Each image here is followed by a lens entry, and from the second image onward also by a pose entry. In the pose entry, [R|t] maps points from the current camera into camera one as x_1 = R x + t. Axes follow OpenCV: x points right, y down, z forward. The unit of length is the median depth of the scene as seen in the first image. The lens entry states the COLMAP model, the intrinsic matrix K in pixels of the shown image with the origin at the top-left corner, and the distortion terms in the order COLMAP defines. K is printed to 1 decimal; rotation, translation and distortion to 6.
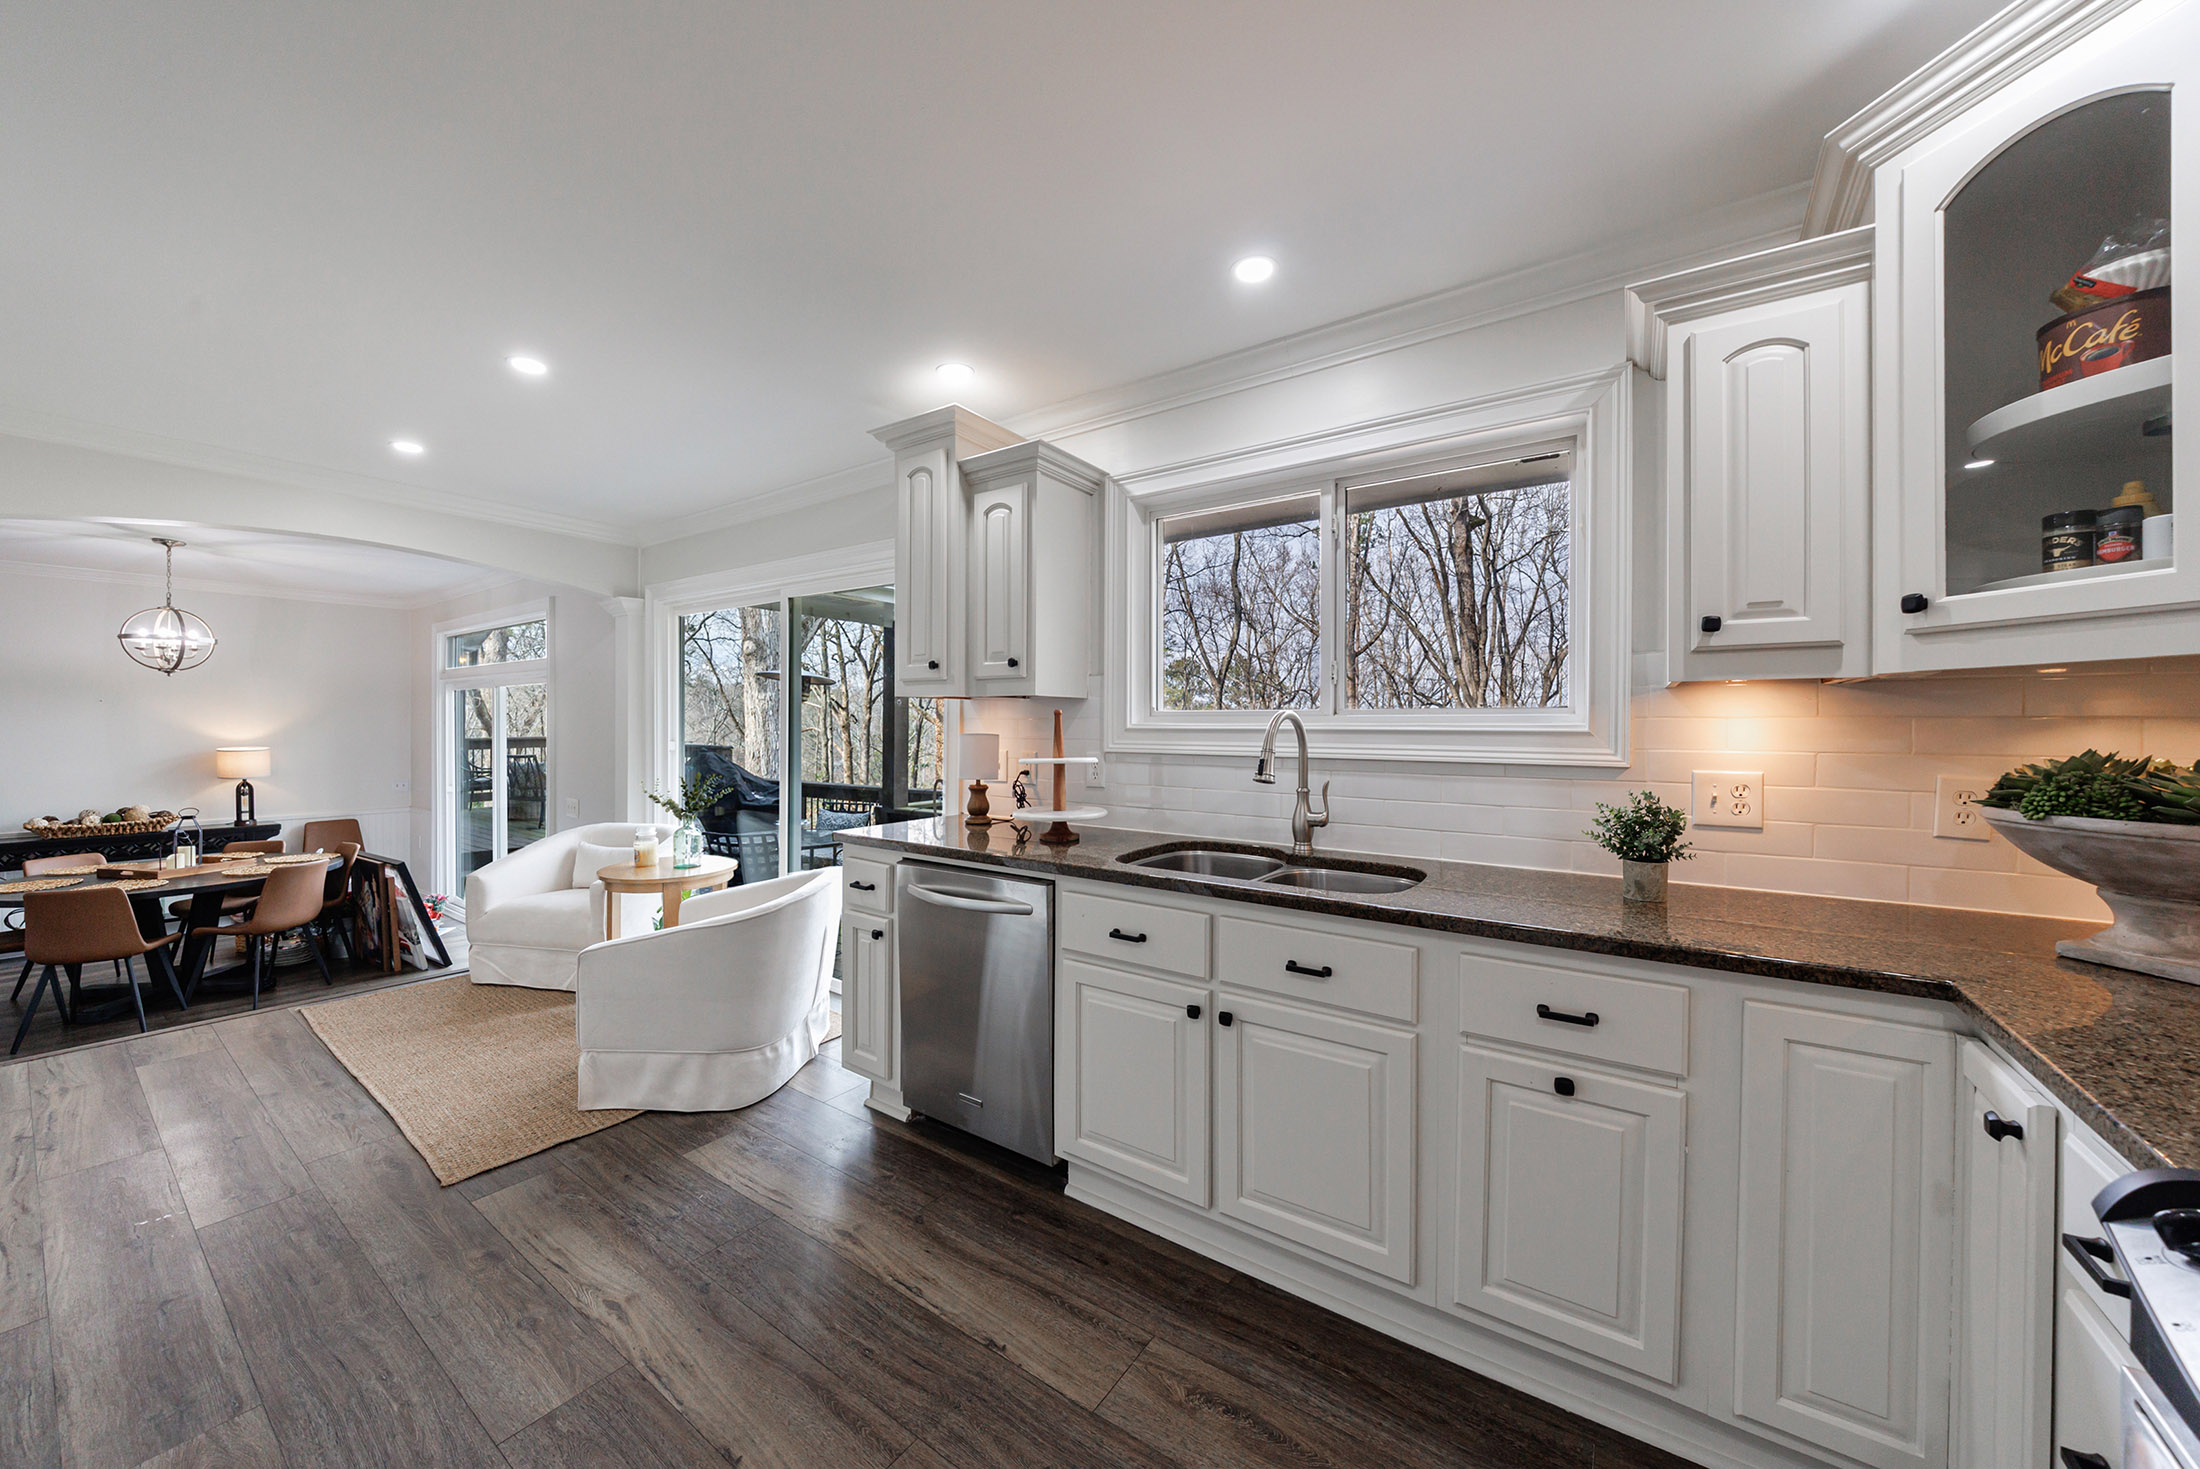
lens RADIAL K [[775.2, 0, 1091.7], [0, 775.2, 729.0], [0, 0, 1]] dist [0.016756, -0.016406]
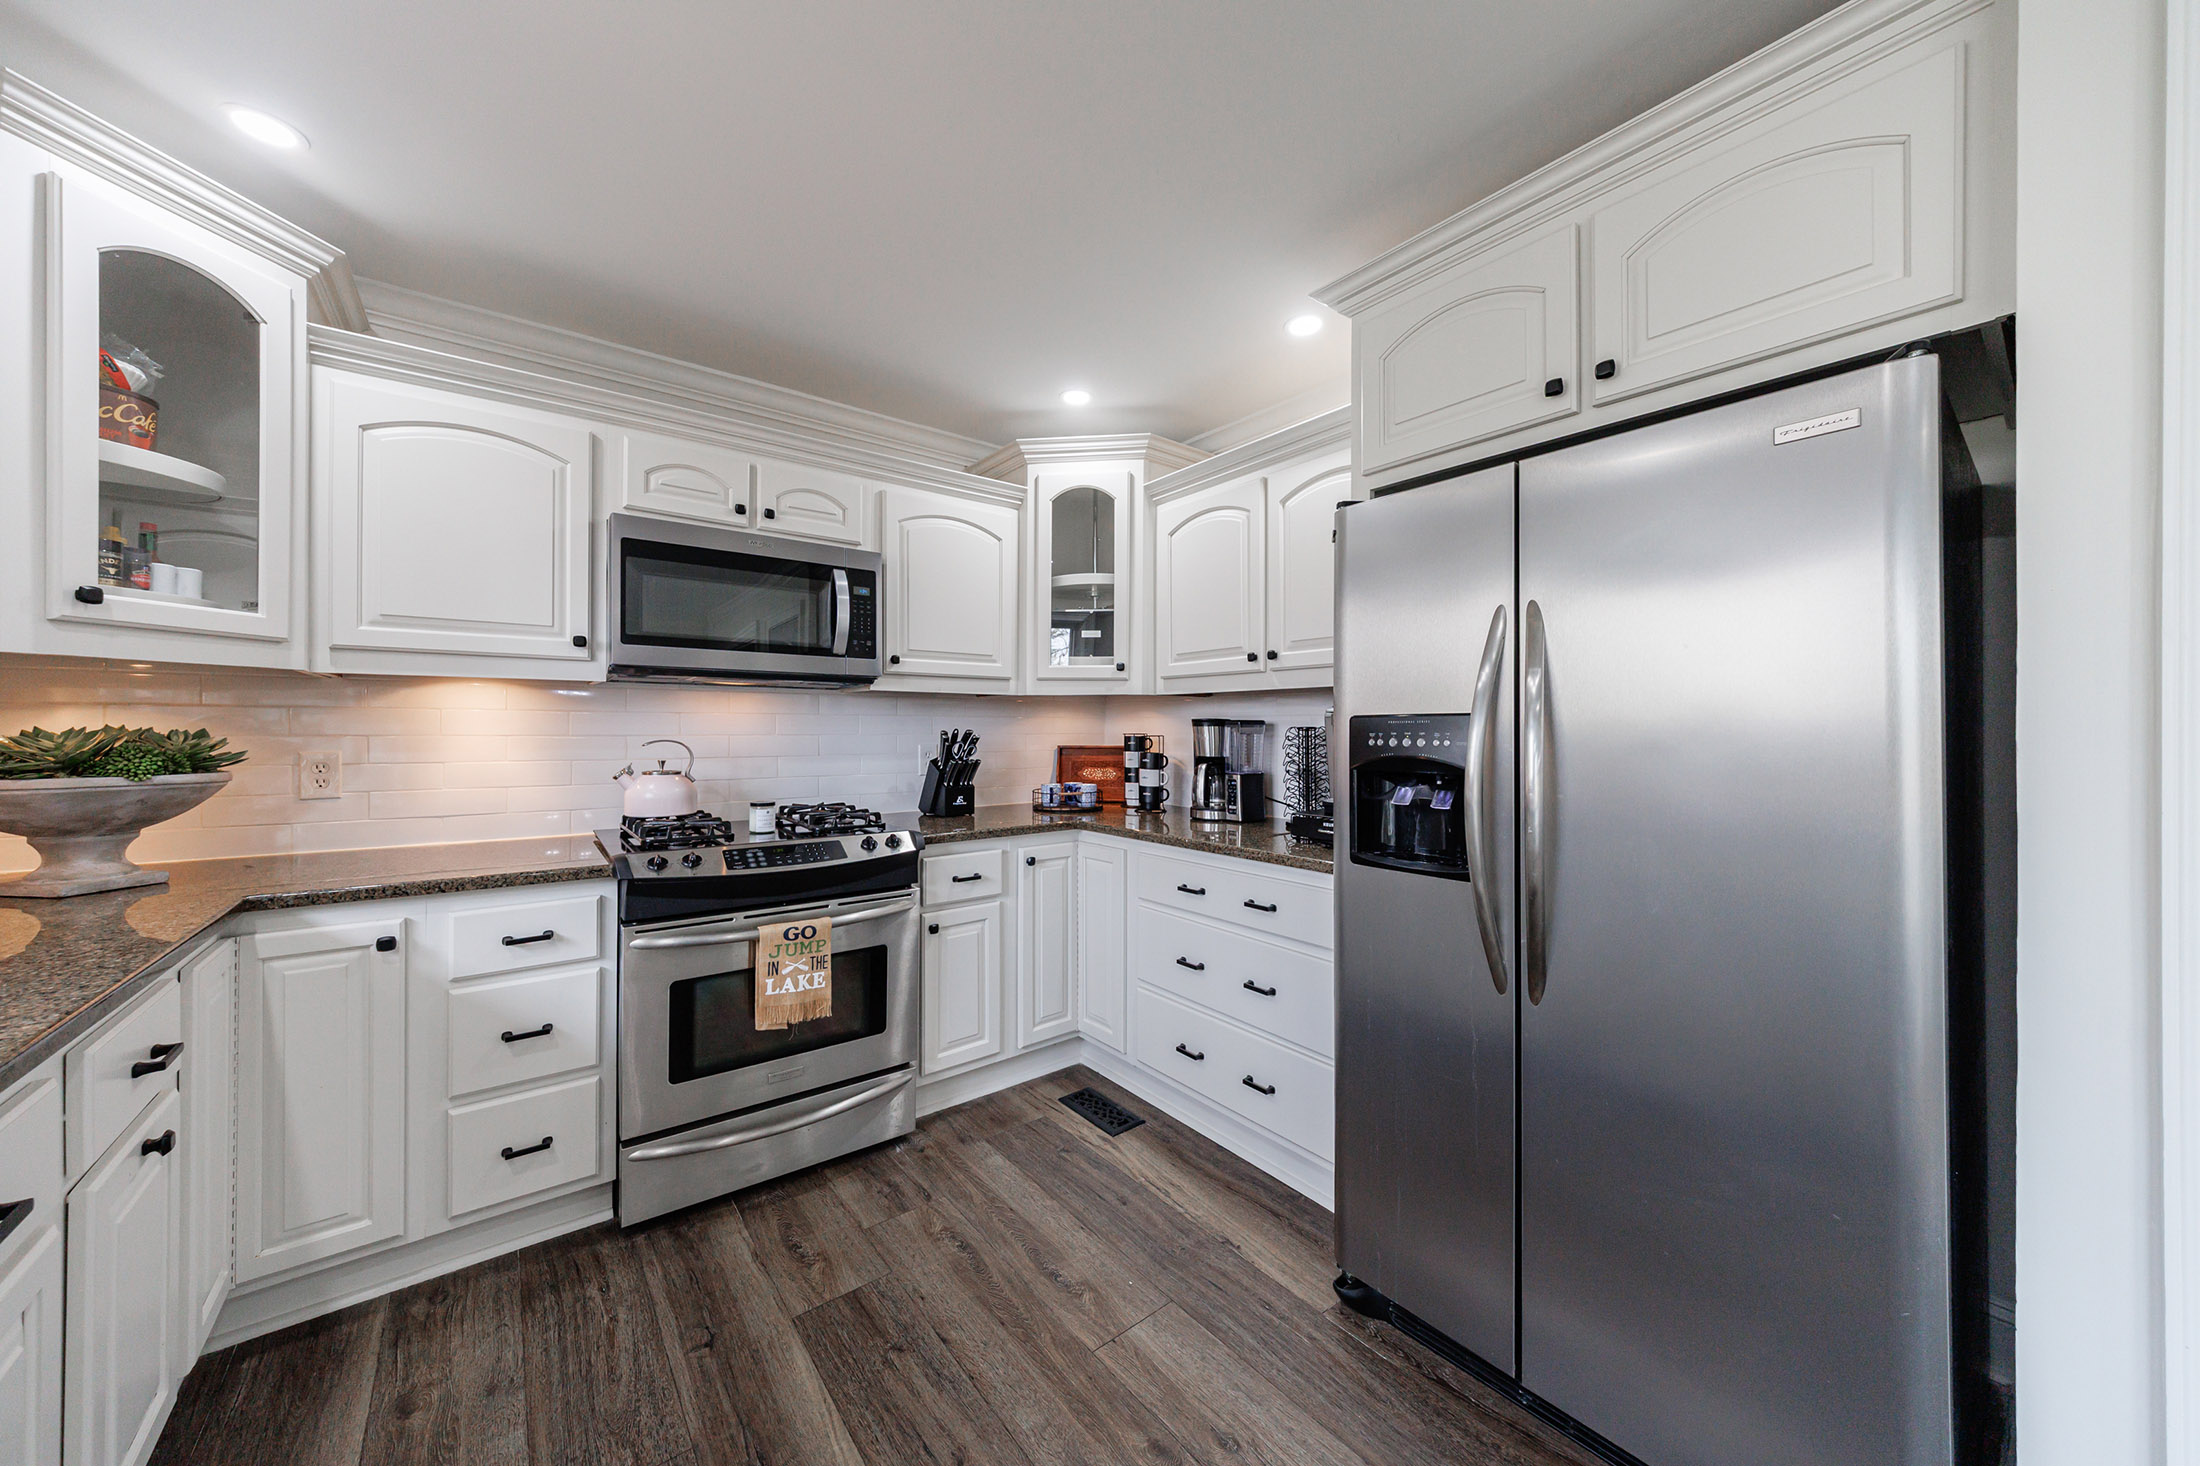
lens RADIAL K [[764.2, 0, 1092.9], [0, 764.2, 724.6], [0, 0, 1]] dist [0.000146, -0.000306]
pose [[-0.955110, -0.003295, 0.296234, -0.428512], [-0.002700, 0.999993, 0.002418, 0.010487], [-0.296240, 0.001510, -0.955112, 1.116525]]
